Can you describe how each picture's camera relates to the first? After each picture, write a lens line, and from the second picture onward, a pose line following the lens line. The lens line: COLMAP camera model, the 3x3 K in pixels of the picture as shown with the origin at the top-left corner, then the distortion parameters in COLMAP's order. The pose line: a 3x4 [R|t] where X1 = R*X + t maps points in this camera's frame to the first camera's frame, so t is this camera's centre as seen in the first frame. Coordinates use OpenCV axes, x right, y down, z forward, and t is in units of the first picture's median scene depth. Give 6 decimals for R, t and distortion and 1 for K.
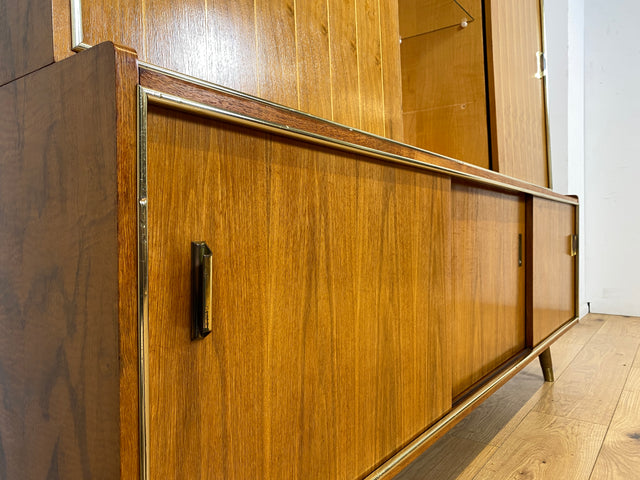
lens RADIAL K [[487.6, 0, 314.1], [0, 487.6, 237.2], [0, 0, 1]] dist [0.037213, -0.045766]
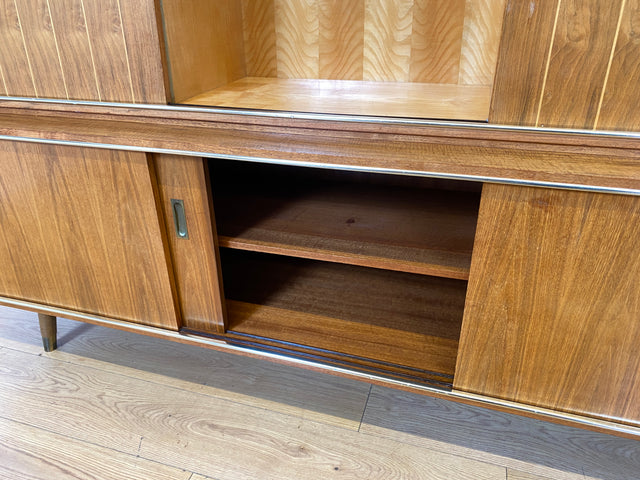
lens RADIAL K [[487.6, 0, 312.2], [0, 487.6, 238.2], [0, 0, 1]] dist [0.037213, -0.045766]
pose [[0.327530, 0.429782, -0.841435, 2.155676], [0.007356, 0.889370, 0.457129, -0.686931], [0.944812, -0.155913, 0.288134, 1.607221]]
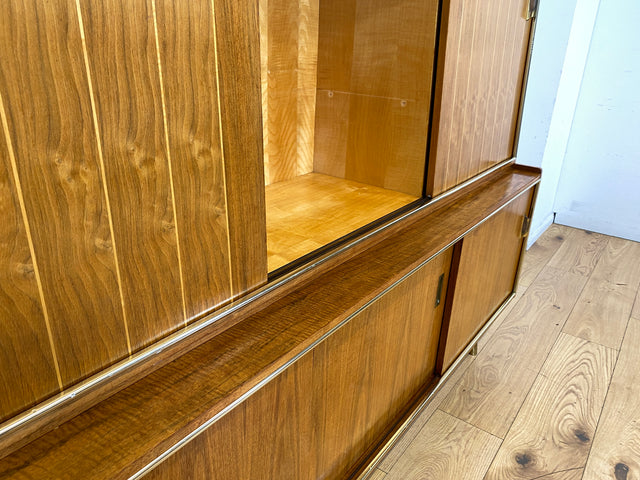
lens RADIAL K [[487.6, 0, 311.7], [0, 487.6, 236.0], [0, 0, 1]] dist [0.037213, -0.045766]
pose [[0.999050, 0.041881, 0.012046, 0.411197], [-0.043384, 0.929766, 0.365586, -0.939664], [0.004111, -0.365761, 0.930700, 0.476350]]
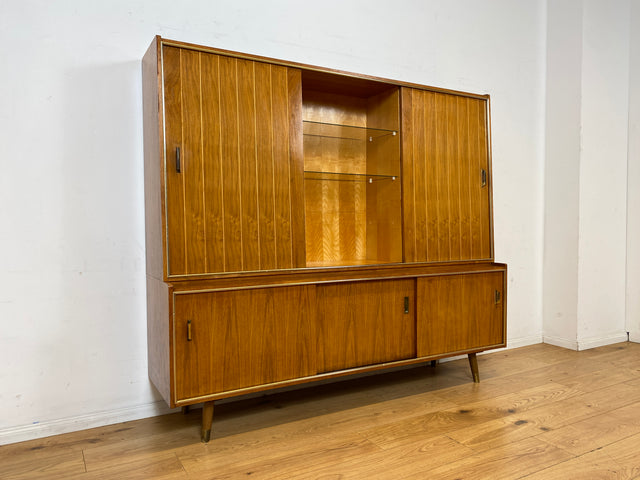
lens RADIAL K [[487.6, 0, 320.3], [0, 487.6, 238.9], [0, 0, 1]] dist [0.037213, -0.045766]
pose [[0.917060, 0.014790, -0.398476, 2.087509], [-0.005720, 0.999697, 0.023942, -0.666484], [0.398709, -0.019677, 0.916866, -2.094195]]
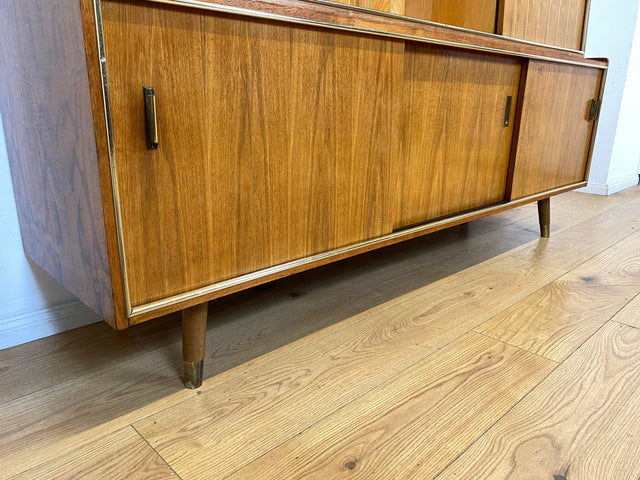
lens RADIAL K [[487.6, 0, 318.4], [0, 487.6, 239.3], [0, 0, 1]] dist [0.037213, -0.045766]
pose [[0.987156, 0.067629, -0.144740, 0.440867], [-0.025525, 0.961110, 0.274984, 0.025142], [0.157708, -0.267757, 0.950492, -0.431760]]
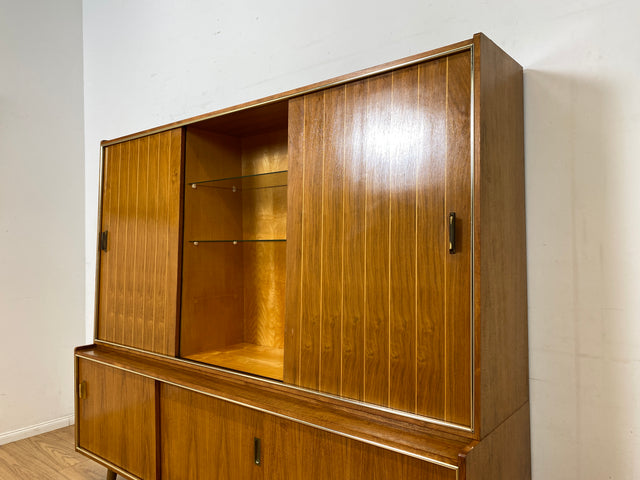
lens RADIAL K [[487.6, 0, 317.8], [0, 487.6, 234.4], [0, 0, 1]] dist [0.037213, -0.045766]
pose [[-0.039045, -0.008974, -0.999197, 3.867502], [0.002784, 0.999955, -0.009090, -1.177147], [0.999234, -0.003137, -0.039018, 2.885479]]
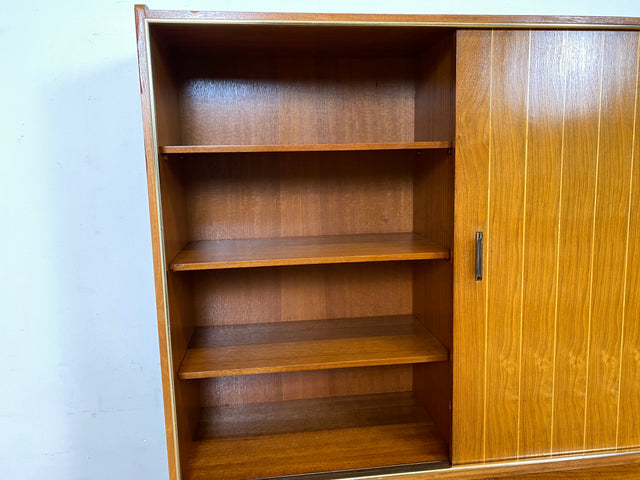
lens RADIAL K [[487.6, 0, 315.4], [0, 487.6, 244.9], [0, 0, 1]] dist [0.037213, -0.045766]
pose [[0.692683, 0.113467, -0.712261, 0.555300], [0.007616, 0.986342, 0.164535, -1.524887], [0.721202, -0.119395, 0.682358, -0.898088]]
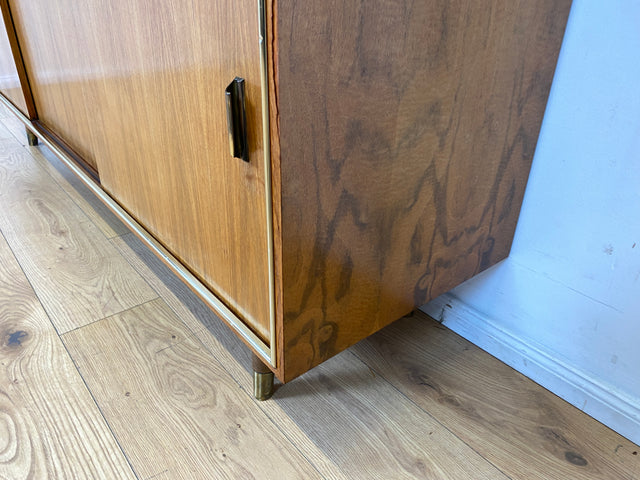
lens RADIAL K [[487.6, 0, 312.5], [0, 487.6, 238.3], [0, 0, 1]] dist [0.037213, -0.045766]
pose [[-0.240384, 0.473761, -0.847211, 2.576756], [-0.027606, 0.869113, 0.493842, -0.211308], [0.970285, 0.142100, -0.195842, 3.639543]]
